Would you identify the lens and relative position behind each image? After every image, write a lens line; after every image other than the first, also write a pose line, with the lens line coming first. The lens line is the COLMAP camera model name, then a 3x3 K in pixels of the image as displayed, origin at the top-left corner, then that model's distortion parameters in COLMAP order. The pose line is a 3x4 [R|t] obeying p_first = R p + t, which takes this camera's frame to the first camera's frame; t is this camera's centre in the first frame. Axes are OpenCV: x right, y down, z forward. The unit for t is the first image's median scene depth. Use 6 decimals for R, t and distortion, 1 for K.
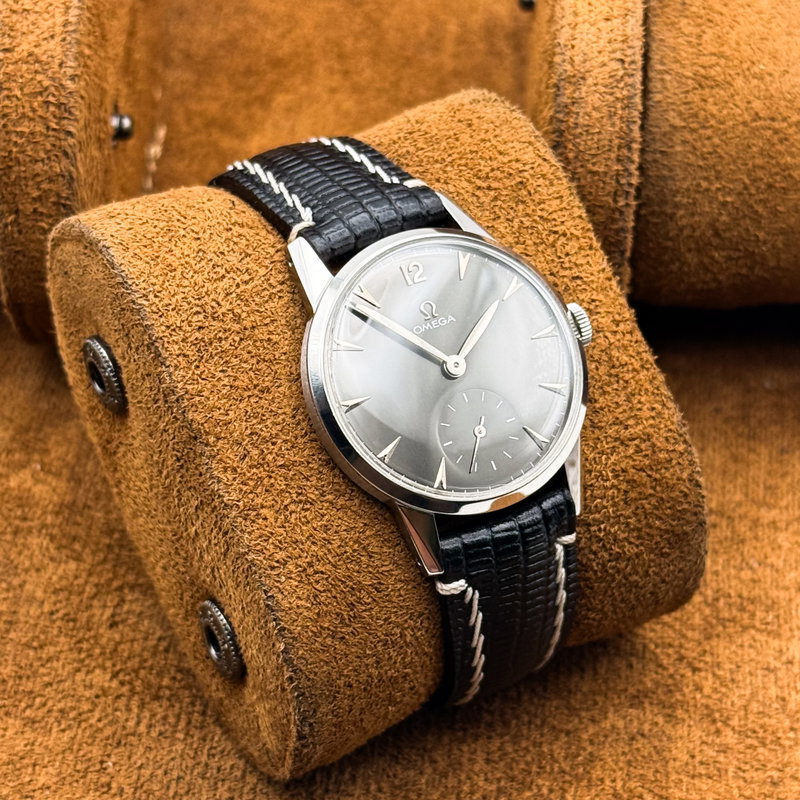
lens RADIAL K [[2273.4, 0, 400.0], [0, 2273.4, 400.0], [0, 0, 1]] dist [-0.120100, -0.718253]
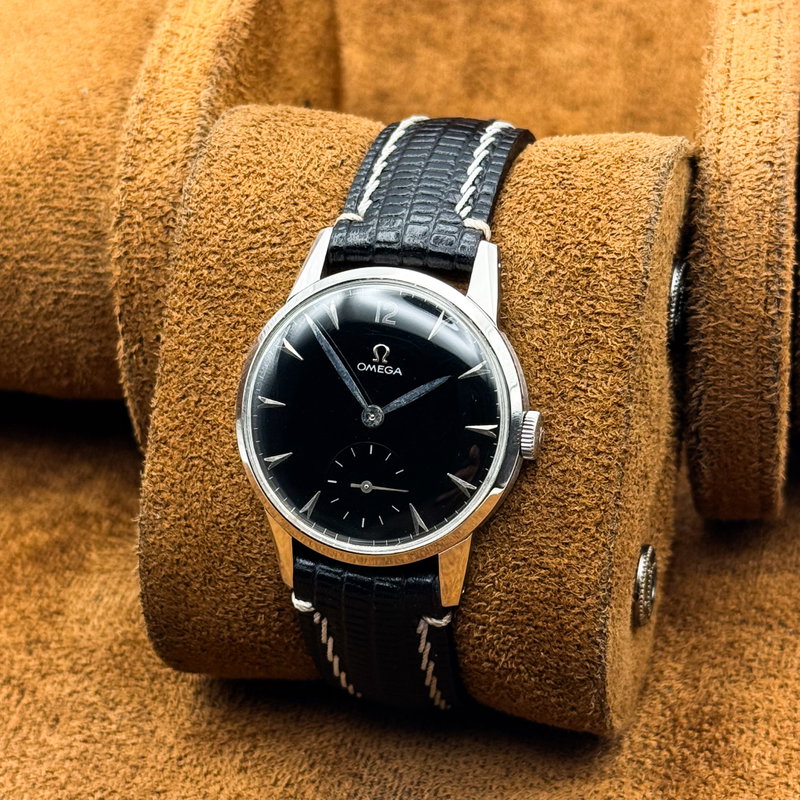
lens RADIAL K [[2273.4, 0, 400.0], [0, 2273.4, 400.0], [0, 0, 1]] dist [-0.120100, -0.718253]
pose [[0.708236, 0.481206, -0.516568, 0.525922], [-0.344462, 0.874242, 0.342122, -0.354409], [0.616236, -0.064365, 0.784927, 0.224204]]
